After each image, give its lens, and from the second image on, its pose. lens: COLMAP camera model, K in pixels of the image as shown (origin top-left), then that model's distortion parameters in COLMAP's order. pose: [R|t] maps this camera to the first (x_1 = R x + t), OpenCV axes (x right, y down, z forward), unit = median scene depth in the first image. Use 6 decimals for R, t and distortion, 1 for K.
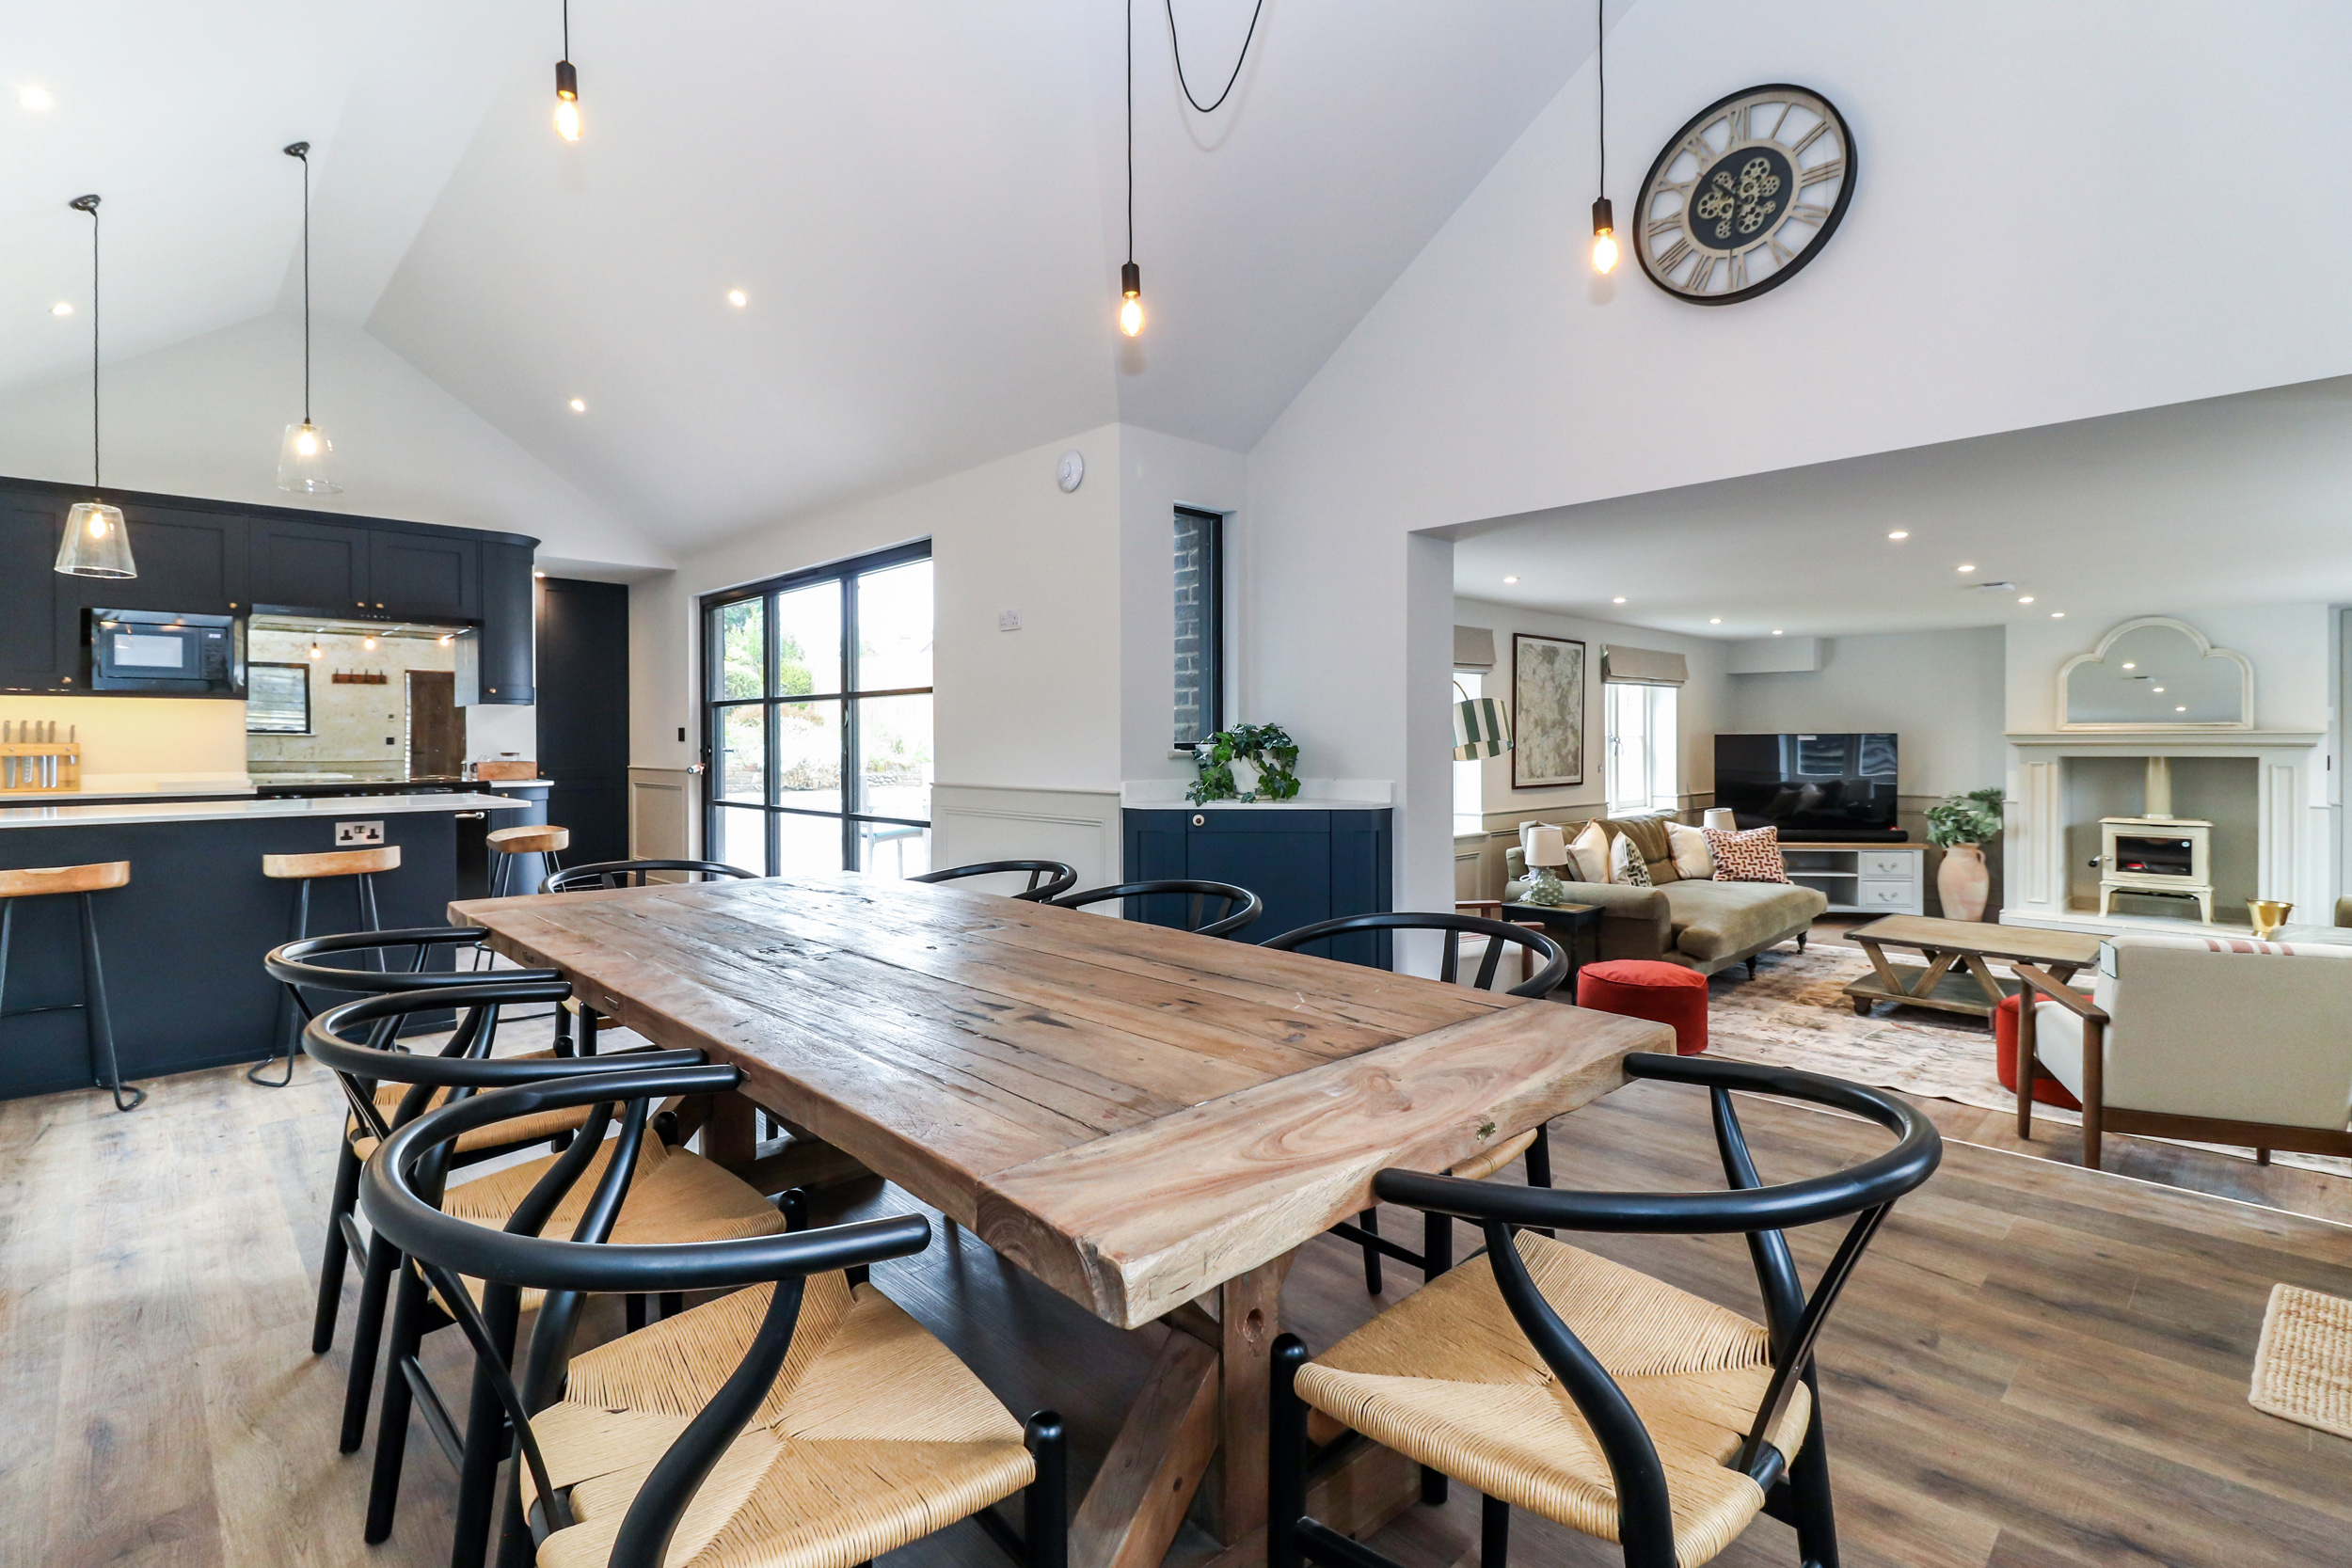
lens RADIAL K [[1075.1, 0, 1166.2], [0, 1075.1, 753.6], [0, 0, 1]] dist [0.001497, 0.000207]
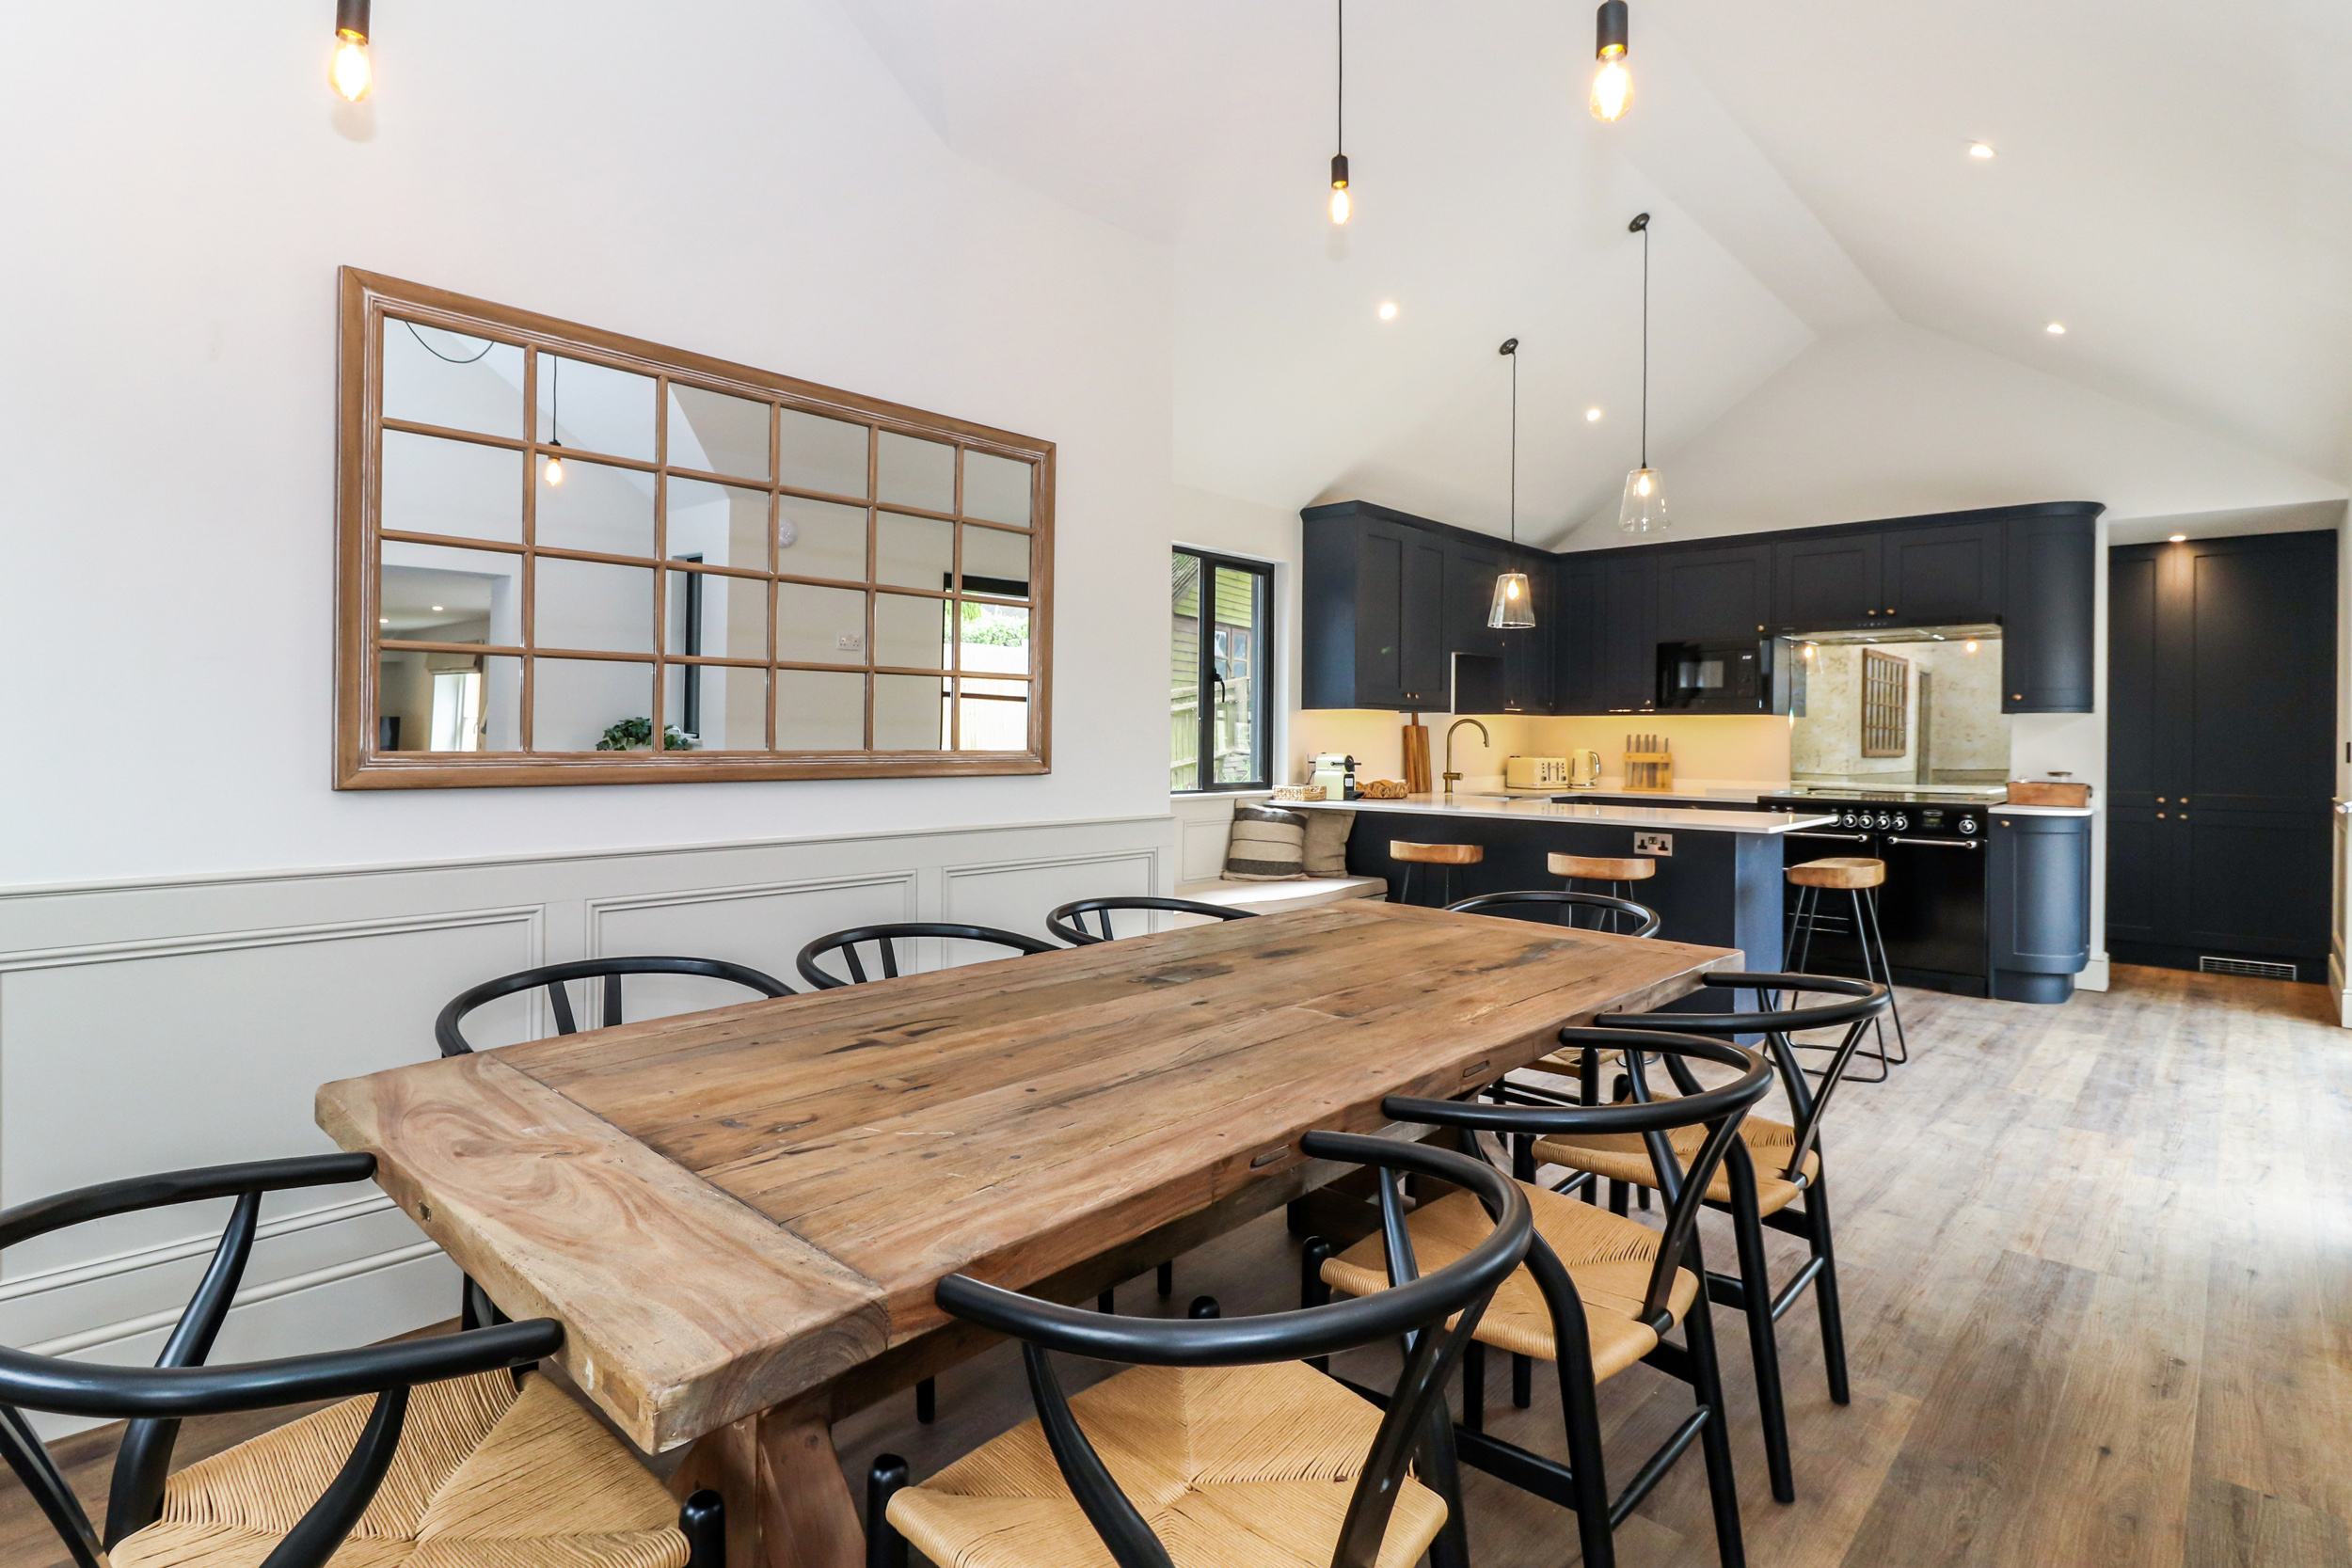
lens RADIAL K [[1201.2, 0, 1171.9], [0, 1201.2, 731.8], [0, 0, 1]] dist [-0.004259, -0.000454]
pose [[0.065313, 0.000801, -0.997865, 0.420641], [-0.023785, 0.999717, -0.000754, -0.025580], [0.997581, 0.023783, 0.065313, 0.477006]]
